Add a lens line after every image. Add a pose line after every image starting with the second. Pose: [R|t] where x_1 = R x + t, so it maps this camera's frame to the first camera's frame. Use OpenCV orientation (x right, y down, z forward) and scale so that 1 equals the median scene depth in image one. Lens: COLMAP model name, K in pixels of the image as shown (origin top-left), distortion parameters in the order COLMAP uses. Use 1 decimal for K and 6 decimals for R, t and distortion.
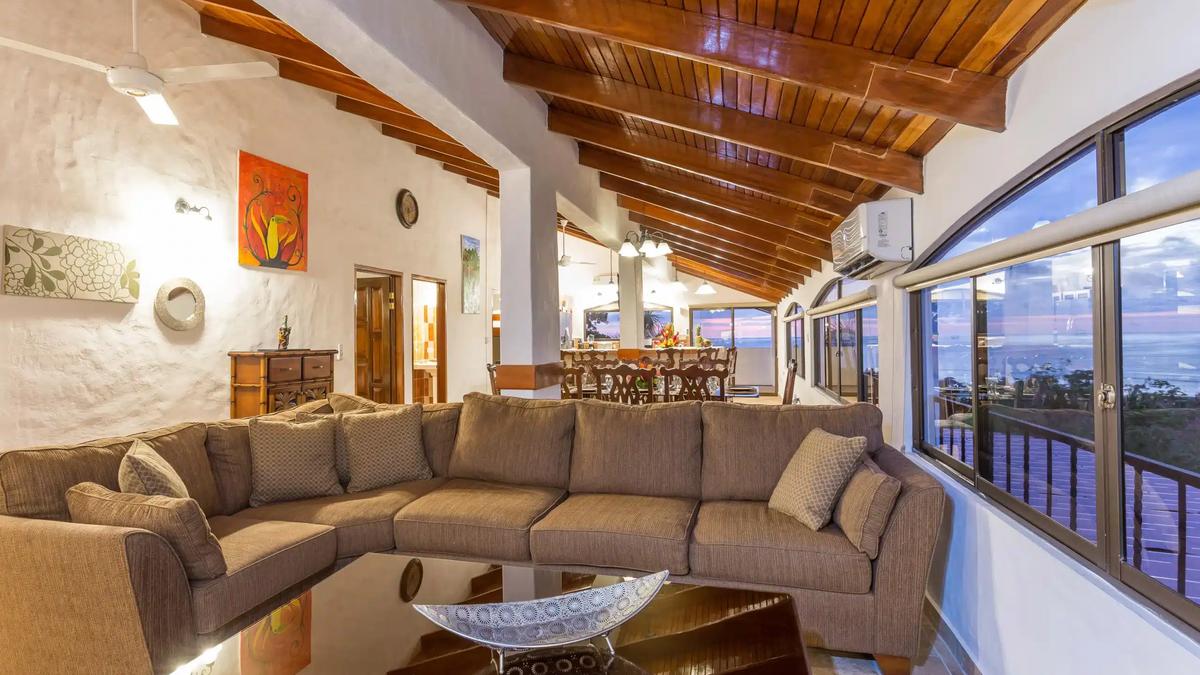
lens RADIAL K [[692.1, 0, 602.1], [0, 692.1, 333.3], [0, 0, 1]] dist [0.005012, -0.008526]
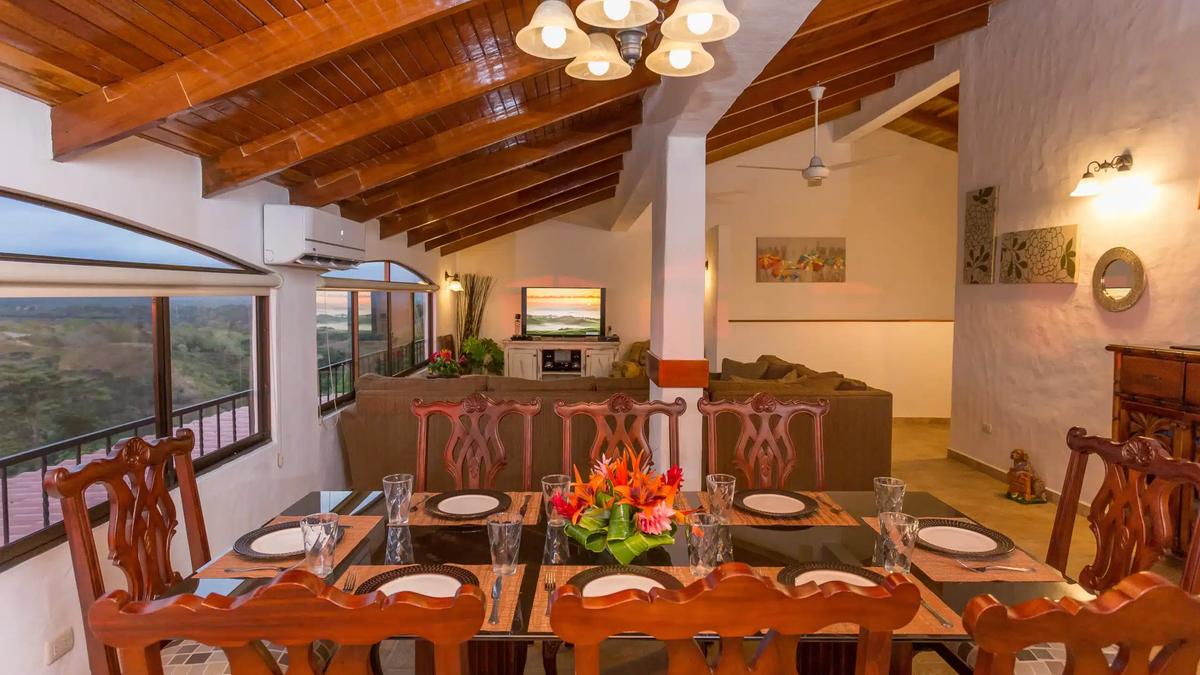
lens RADIAL K [[692.1, 0, 598.0], [0, 692.1, 338.8], [0, 0, 1]] dist [0.005012, -0.008526]
pose [[-0.974240, 0.010656, -0.225261, 0.210380], [-0.002300, 0.998361, 0.057179, -0.019193], [0.225501, 0.056224, -0.972619, 1.854173]]
